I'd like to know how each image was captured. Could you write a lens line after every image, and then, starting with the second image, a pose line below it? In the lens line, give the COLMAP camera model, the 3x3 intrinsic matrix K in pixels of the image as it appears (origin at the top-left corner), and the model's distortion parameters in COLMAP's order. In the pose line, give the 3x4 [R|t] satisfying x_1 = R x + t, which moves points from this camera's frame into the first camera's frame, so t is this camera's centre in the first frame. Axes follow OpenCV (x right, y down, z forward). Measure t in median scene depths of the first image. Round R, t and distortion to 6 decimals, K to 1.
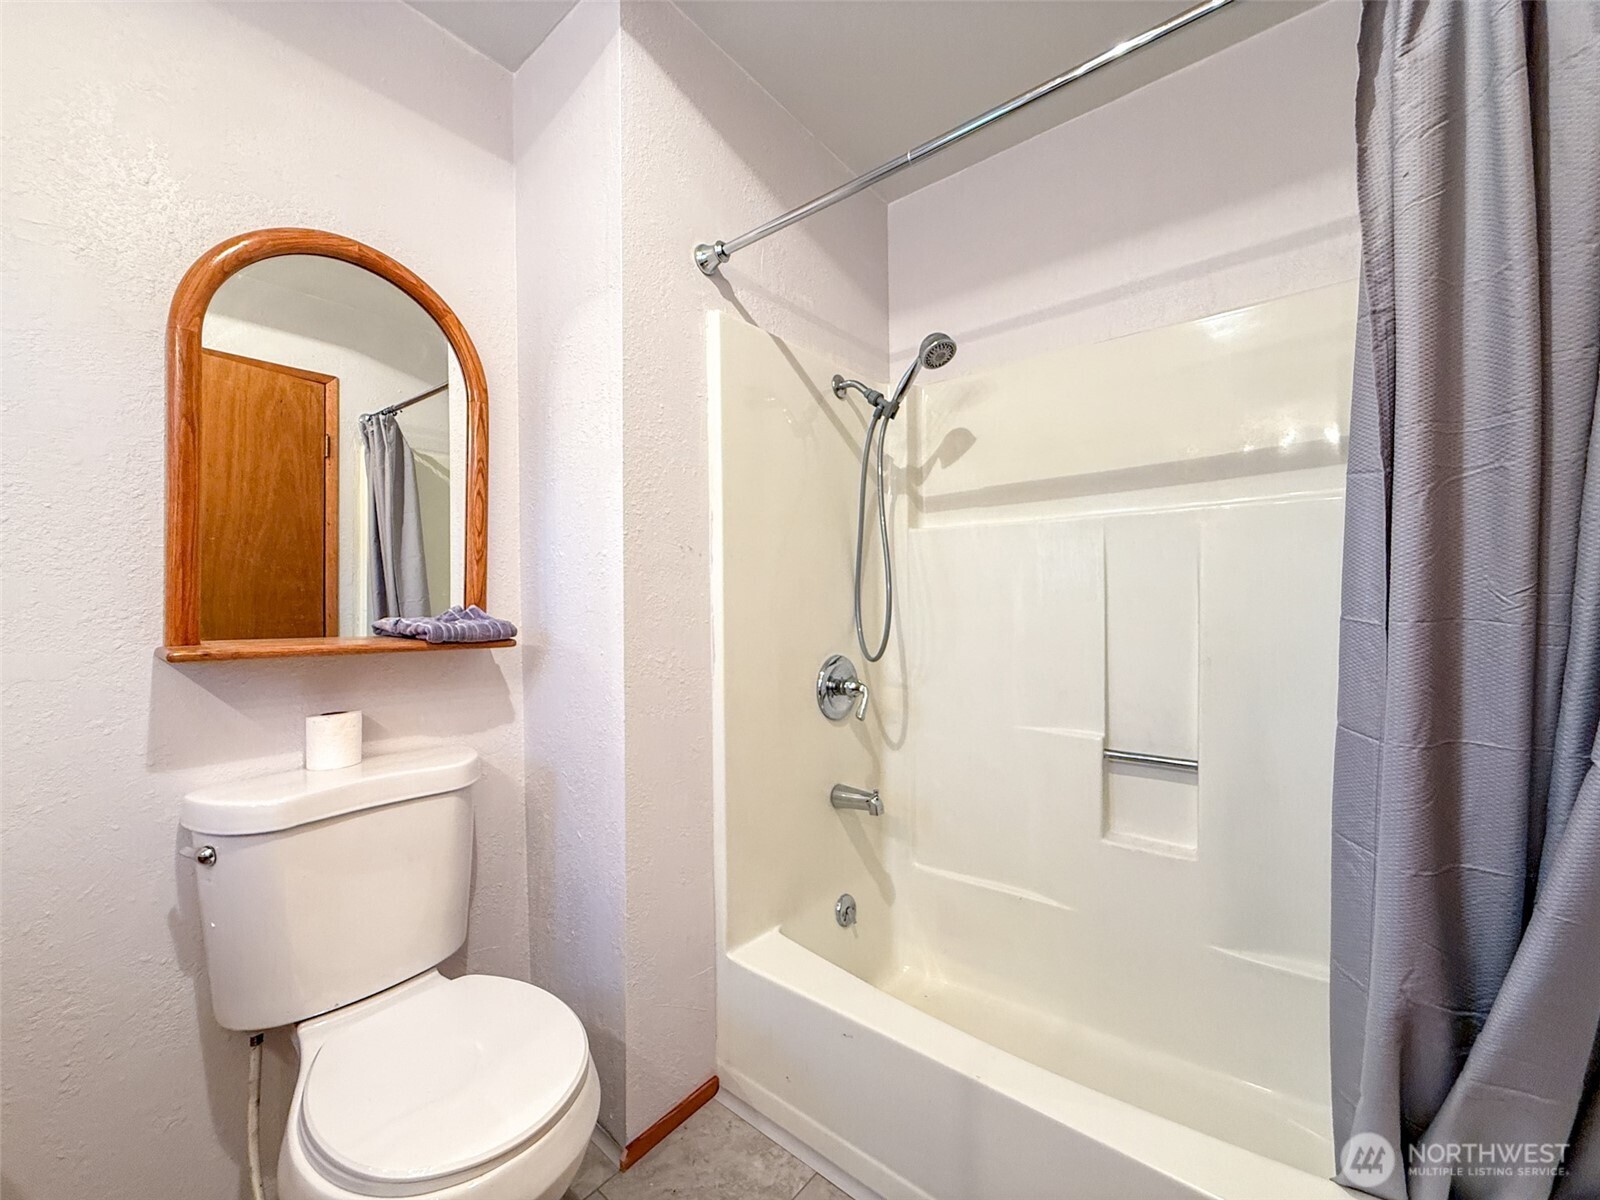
lens RADIAL K [[642.1, 0, 800.0], [0, 642.1, 600.2], [0, 0, 1]] dist [-0.000791, -0.000572]
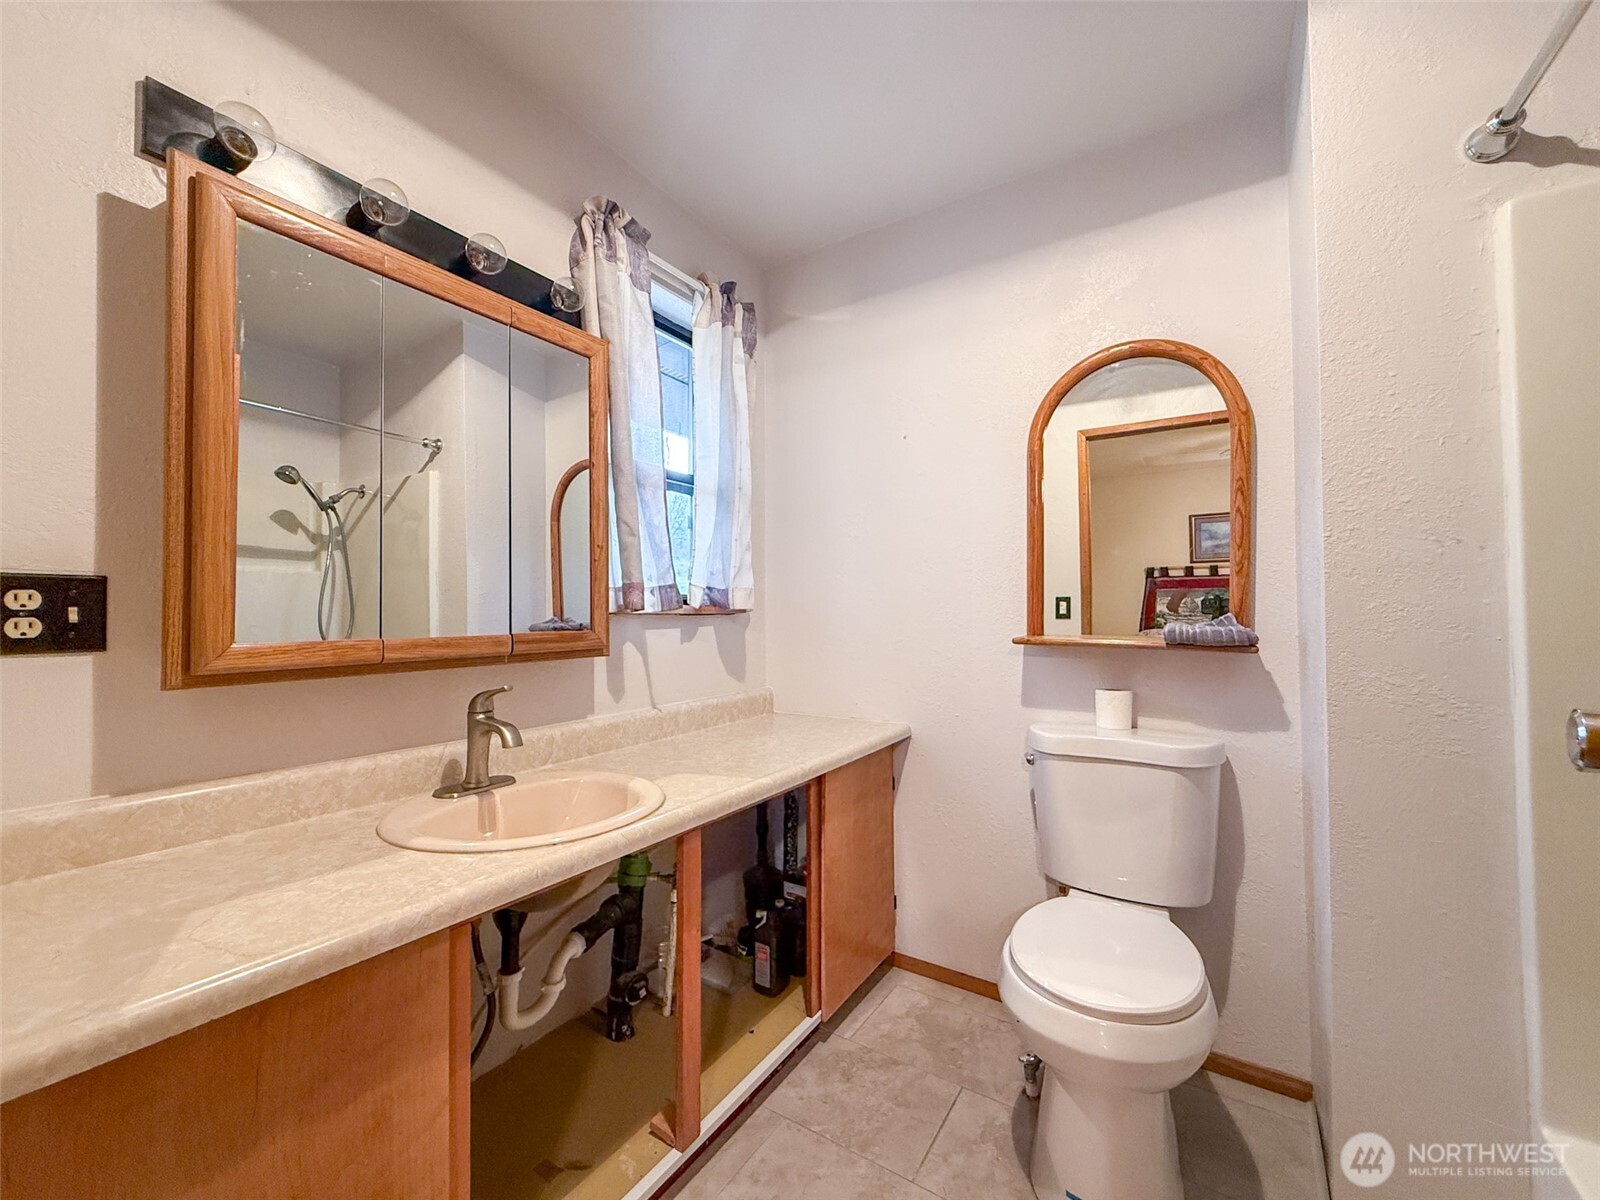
lens RADIAL K [[642.1, 0, 800.6], [0, 642.1, 600.8], [0, 0, 1]] dist [-0.000791, -0.000572]
pose [[0.118610, -0.010878, -0.992881, 0.534961], [-0.000346, 0.999939, -0.010997, -0.001203], [0.992941, 0.001648, 0.118599, 0.150978]]
